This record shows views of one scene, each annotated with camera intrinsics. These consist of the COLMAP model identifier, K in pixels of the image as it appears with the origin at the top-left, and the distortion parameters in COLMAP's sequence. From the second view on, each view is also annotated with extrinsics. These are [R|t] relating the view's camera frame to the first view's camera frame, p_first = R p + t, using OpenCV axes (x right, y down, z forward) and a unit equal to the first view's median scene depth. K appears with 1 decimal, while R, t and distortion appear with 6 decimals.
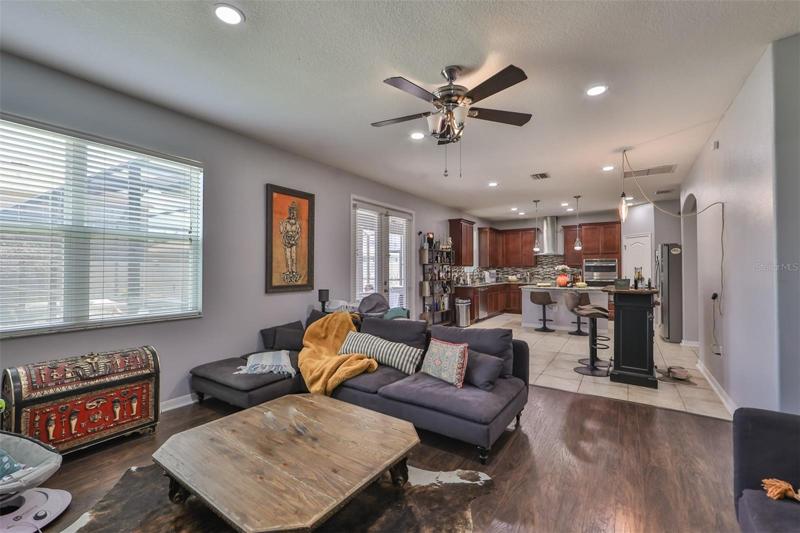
lens RADIAL K [[333.5, 0, 402.2], [0, 333.5, 261.8], [0, 0, 1]] dist [-0.000319, -0.000045]
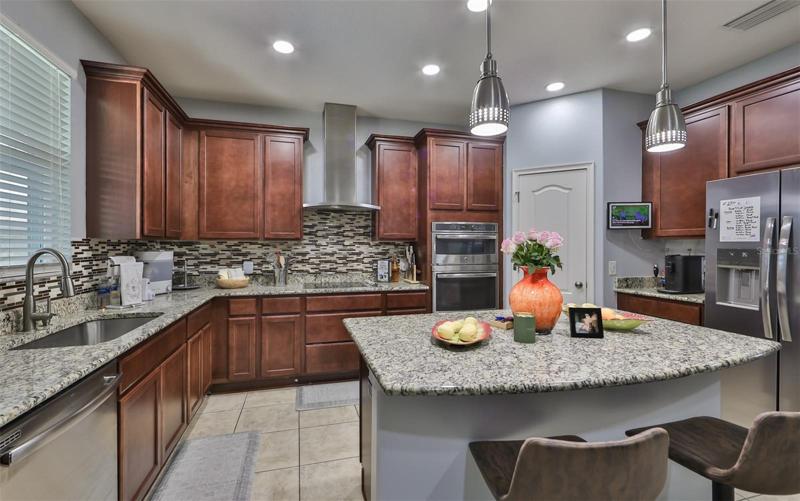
lens RADIAL K [[338.3, 0, 390.7], [0, 338.3, 246.4], [0, 0, 1]] dist [-0.000799, -0.000097]
pose [[0.650878, -0.000477, 0.759182, 0.242686], [-0.016532, 0.999754, 0.014802, 0.017890], [-0.759002, -0.022185, 0.650710, 0.892616]]
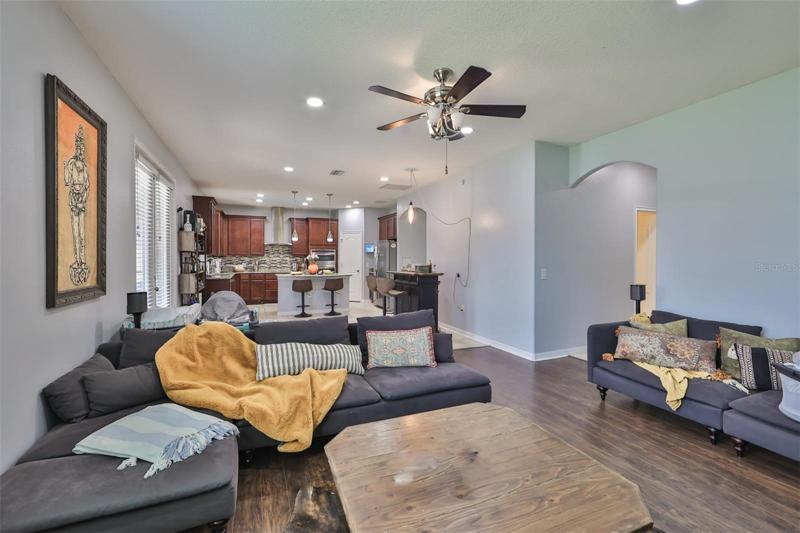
lens RADIAL K [[331.3, 0, 386.8], [0, 331.3, 258.6], [0, 0, 1]] dist [0.001244, 0.000087]
pose [[0.556562, 0.001237, 0.830805, -0.281571], [-0.021375, 0.999689, 0.012831, 0.003874], [-0.830531, -0.024900, 0.556416, 0.182936]]
